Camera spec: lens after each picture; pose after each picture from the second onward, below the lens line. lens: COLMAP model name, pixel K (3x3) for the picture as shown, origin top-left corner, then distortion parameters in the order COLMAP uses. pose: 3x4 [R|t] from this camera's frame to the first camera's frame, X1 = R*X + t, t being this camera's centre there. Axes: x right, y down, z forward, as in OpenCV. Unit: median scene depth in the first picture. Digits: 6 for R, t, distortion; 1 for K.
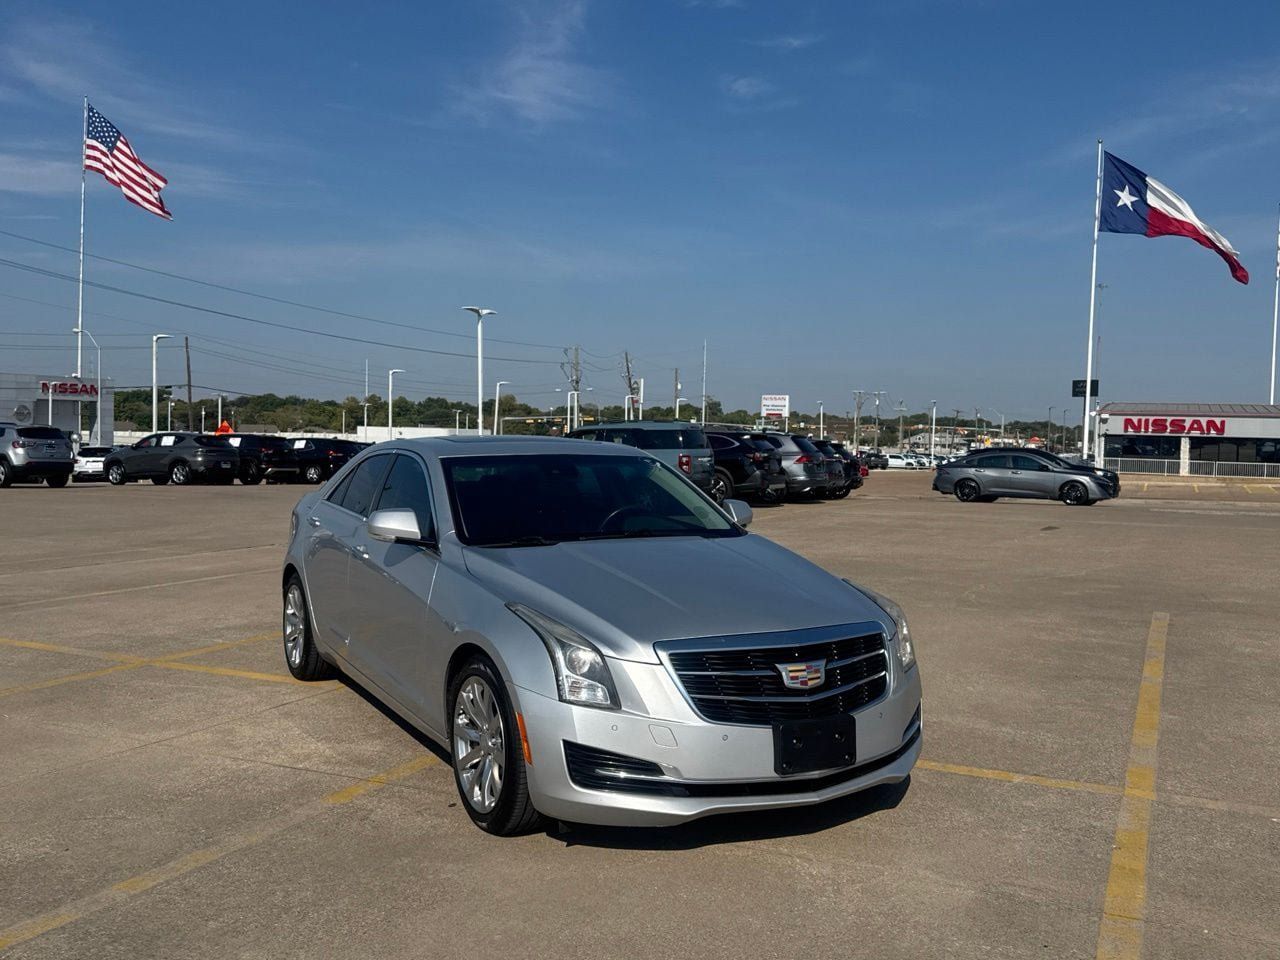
lens RADIAL K [[1099.1, 0, 633.8], [0, 1099.1, 472.1], [0, 0, 1]] dist [0.155159, -0.298972]
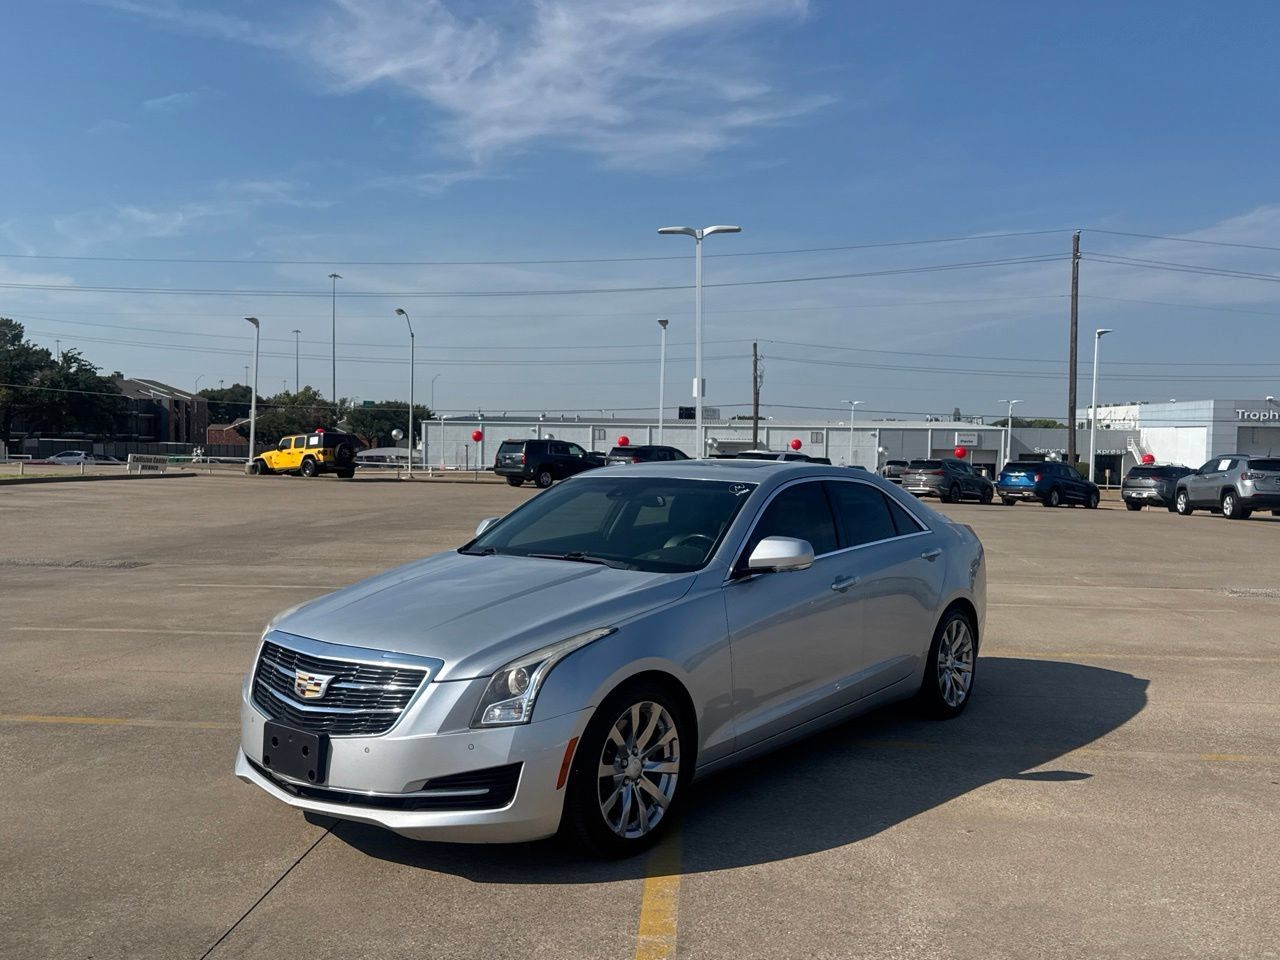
lens RADIAL K [[1099.1, 0, 631.8], [0, 1099.1, 484.0], [0, 0, 1]] dist [0.155159, -0.298972]
pose [[0.372296, 0.020989, -0.927877, 0.170330], [-0.039293, 0.999204, 0.006837, -0.003220], [0.927282, 0.033914, 0.372825, 0.122566]]
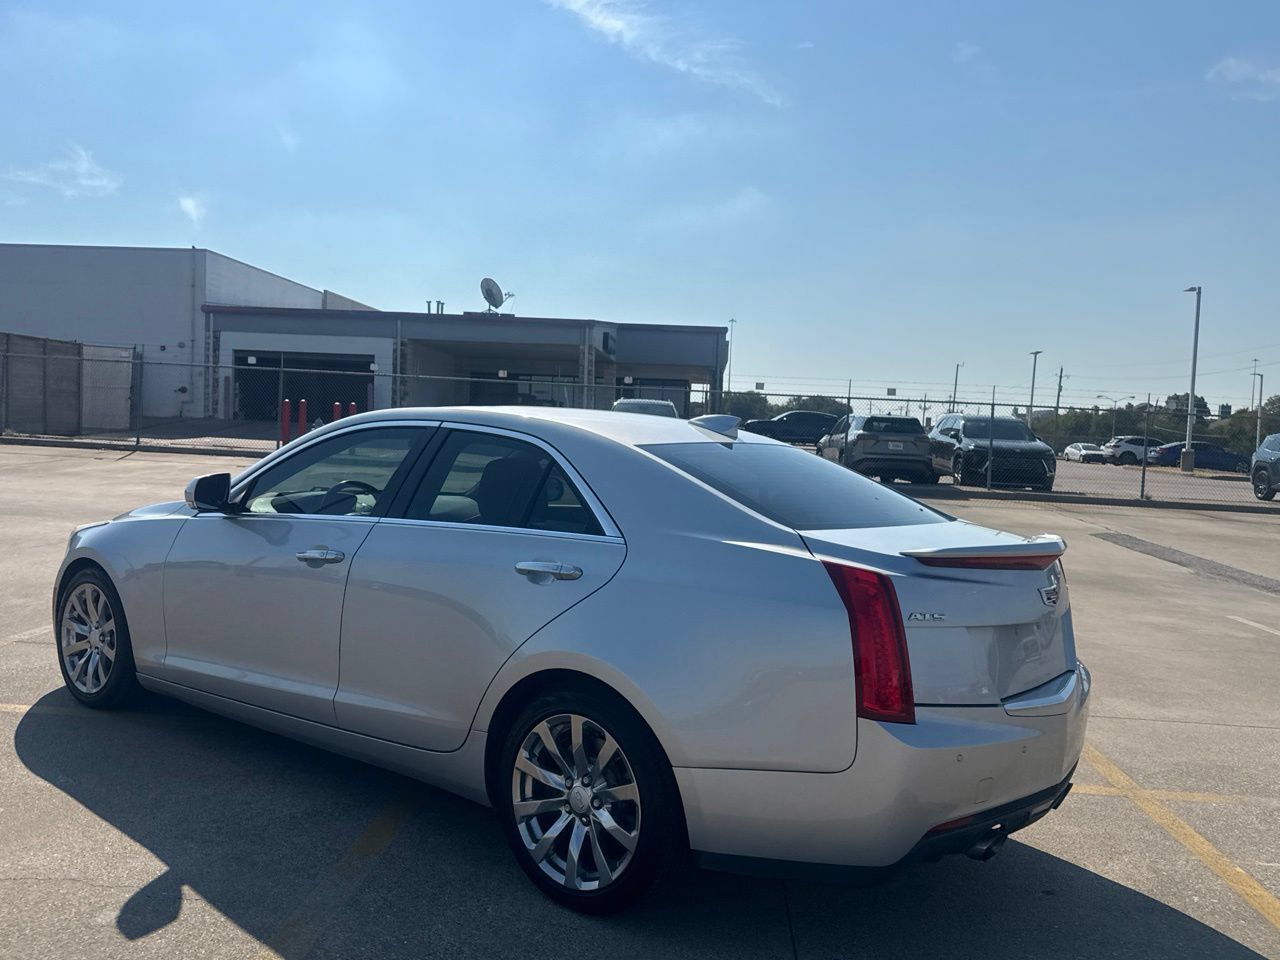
lens RADIAL K [[1099.1, 0, 634.4], [0, 1099.1, 484.4], [0, 0, 1]] dist [0.155159, -0.298972]
pose [[-0.924013, -0.042392, -0.380003, 0.023830], [-0.077179, 0.994057, 0.076772, -0.009402], [0.374490, 0.100267, -0.921794, 0.374547]]
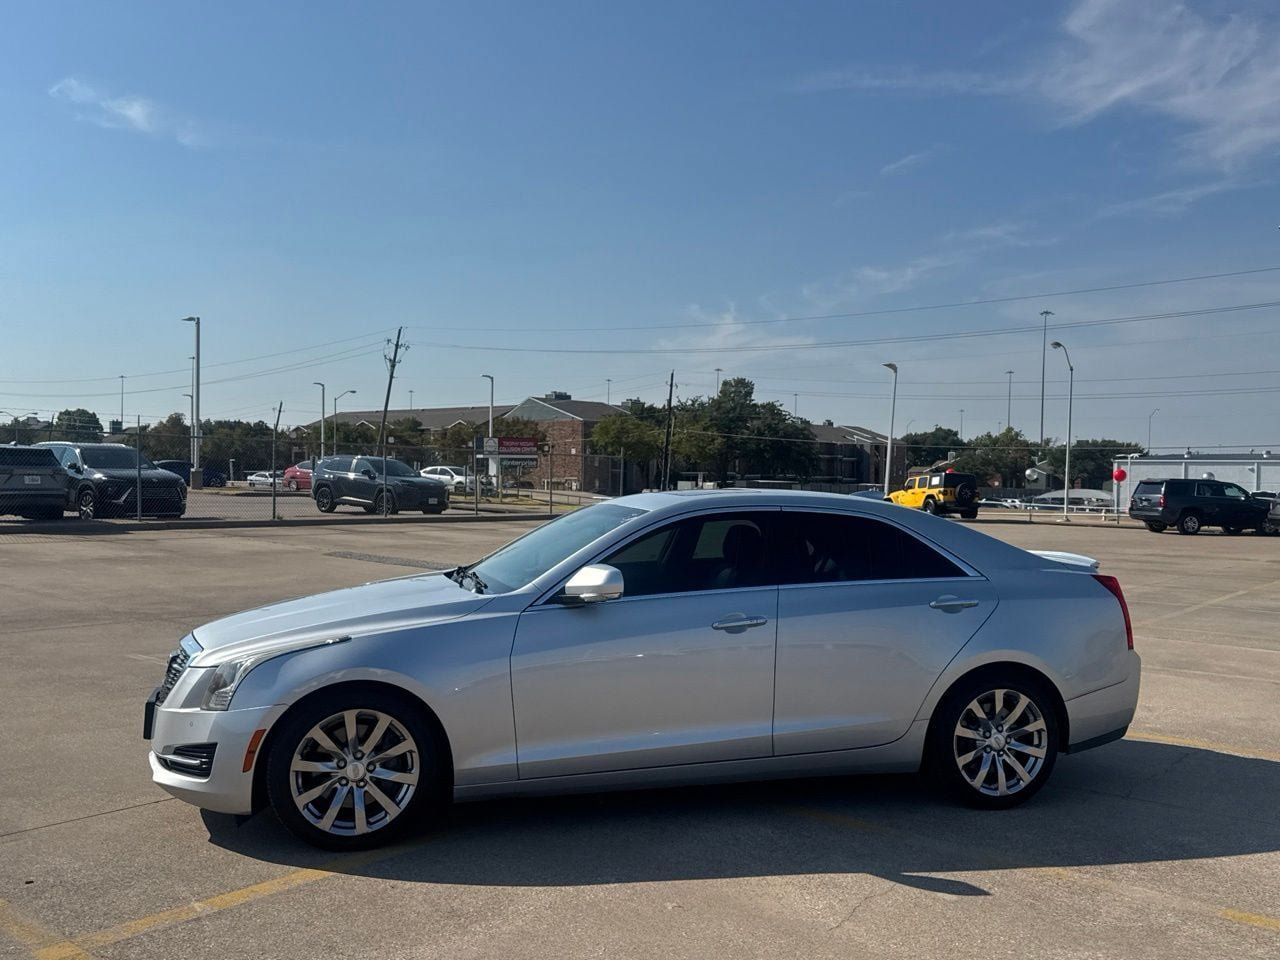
lens RADIAL K [[1099.1, 0, 631.0], [0, 1099.1, 486.3], [0, 0, 1]] dist [0.155159, -0.298972]
pose [[-0.242791, -0.011841, -0.970006, 0.179176], [-0.051721, 0.998661, 0.000755, -0.006931], [0.968699, 0.050354, -0.243078, 0.253430]]
